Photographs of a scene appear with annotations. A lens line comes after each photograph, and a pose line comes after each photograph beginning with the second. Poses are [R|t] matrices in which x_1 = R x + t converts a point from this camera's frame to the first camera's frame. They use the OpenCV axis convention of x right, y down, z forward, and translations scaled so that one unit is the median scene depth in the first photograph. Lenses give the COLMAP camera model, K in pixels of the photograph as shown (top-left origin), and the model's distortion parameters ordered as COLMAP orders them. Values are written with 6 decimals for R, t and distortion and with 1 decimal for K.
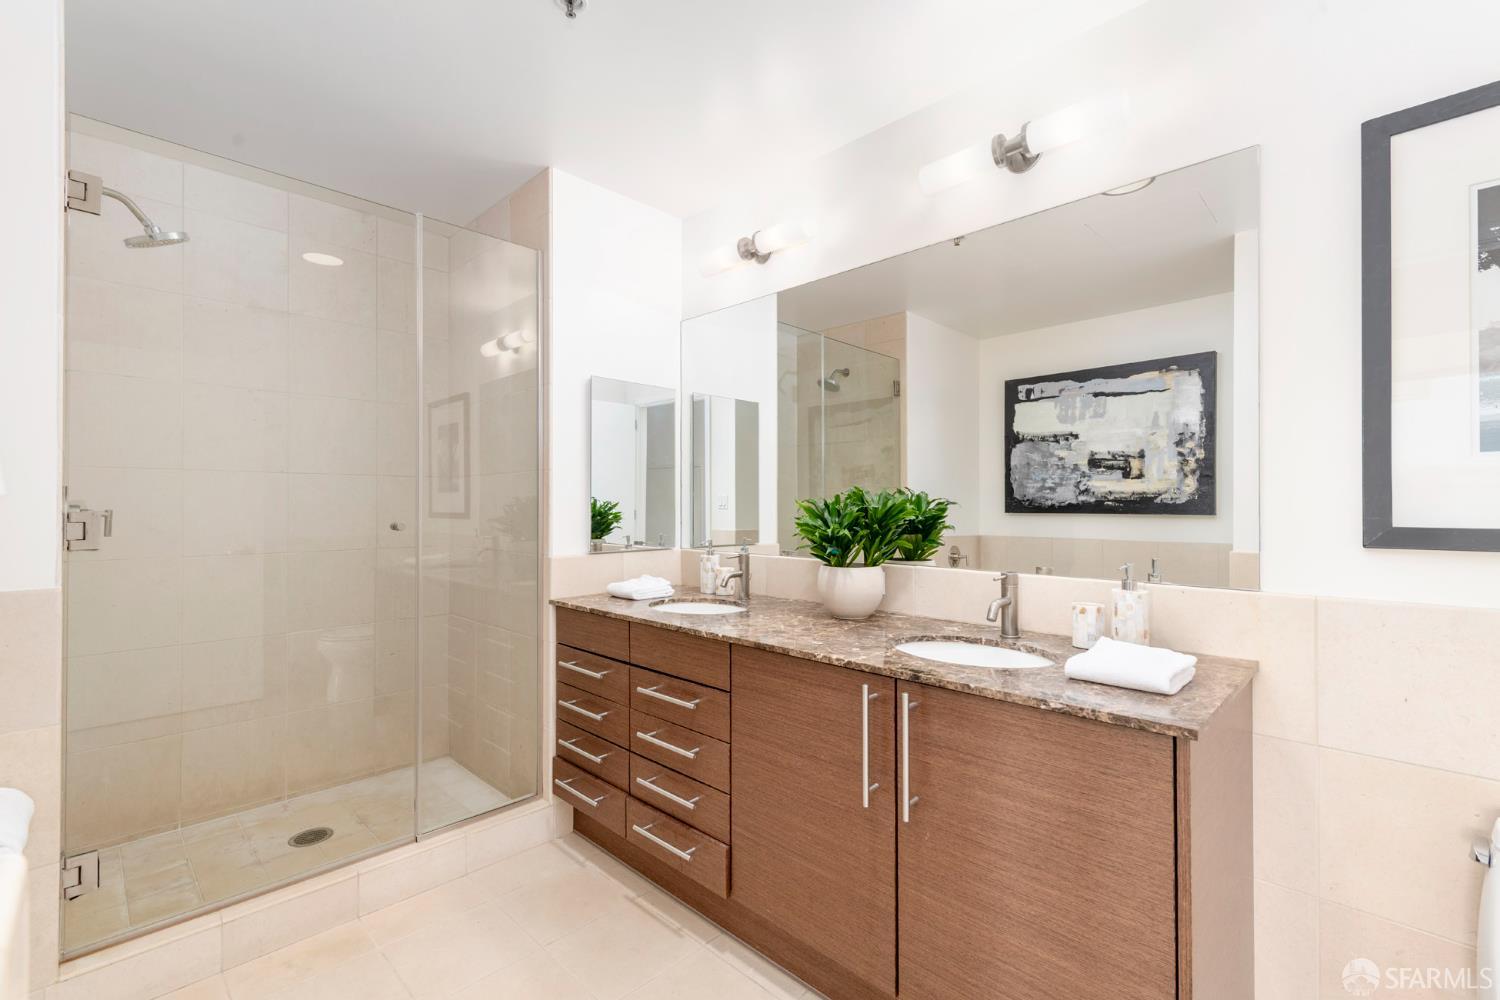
lens RADIAL K [[656.4, 0, 750.6], [0, 656.4, 499.6], [0, 0, 1]] dist [0.019847, -0.000197]
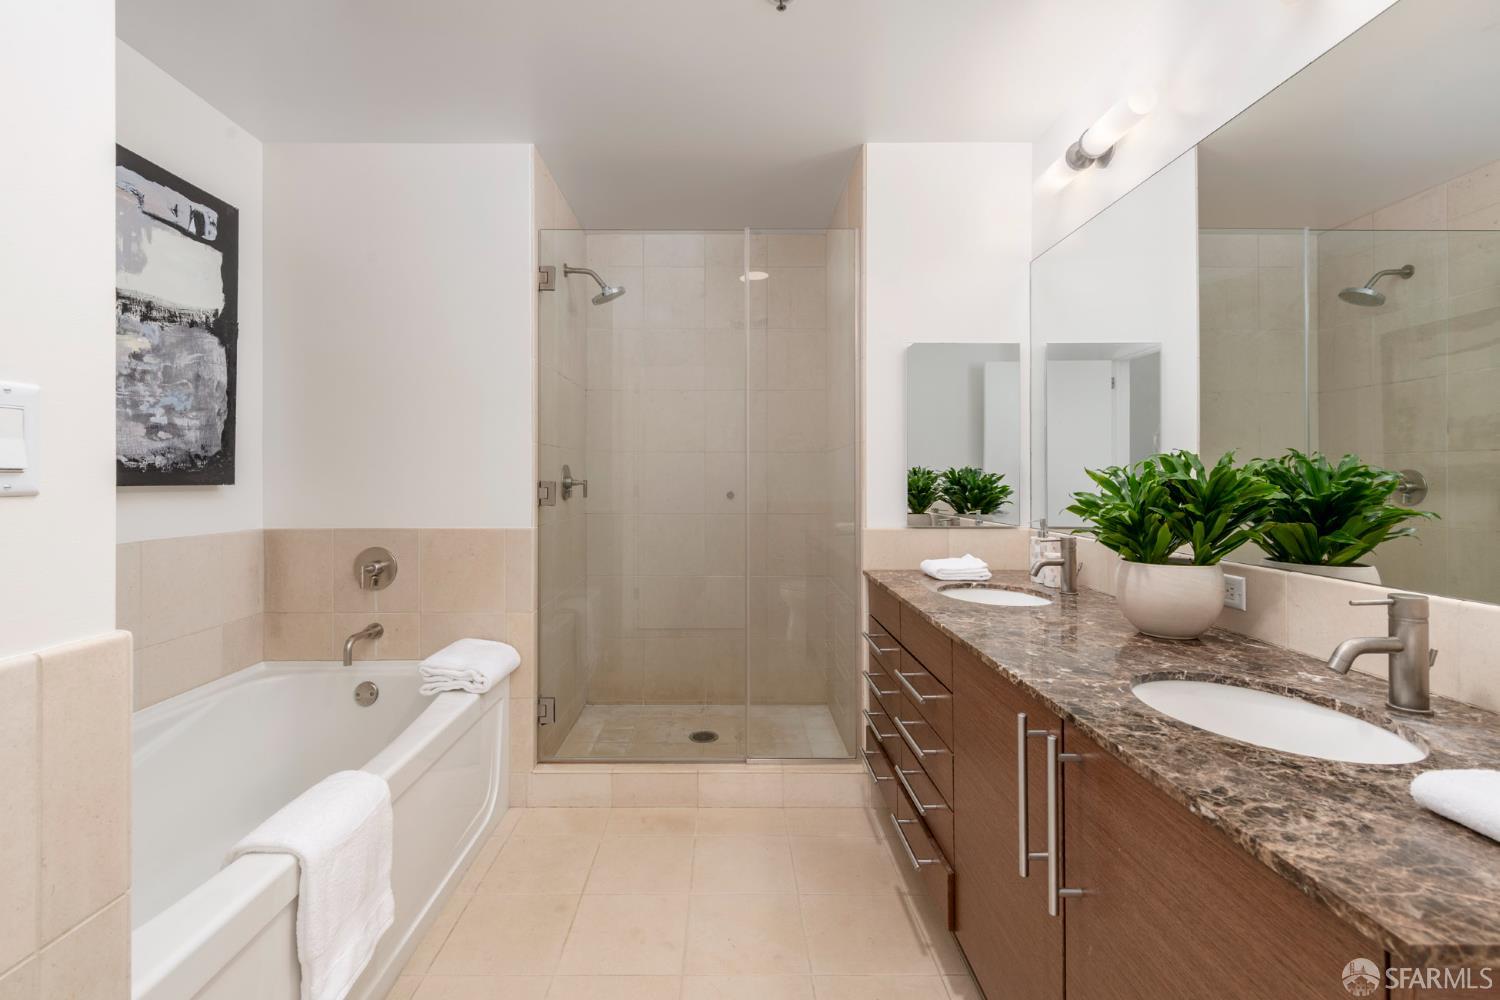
lens RADIAL K [[671.6, 0, 743.8], [0, 671.6, 476.7], [0, 0, 1]] dist [0.013209, -0.000564]
pose [[0.711210, 0.000259, -0.702979, 0.305511], [0.003744, 0.999984, 0.004156, 0.003396], [0.702969, -0.005588, 0.711198, 0.142794]]
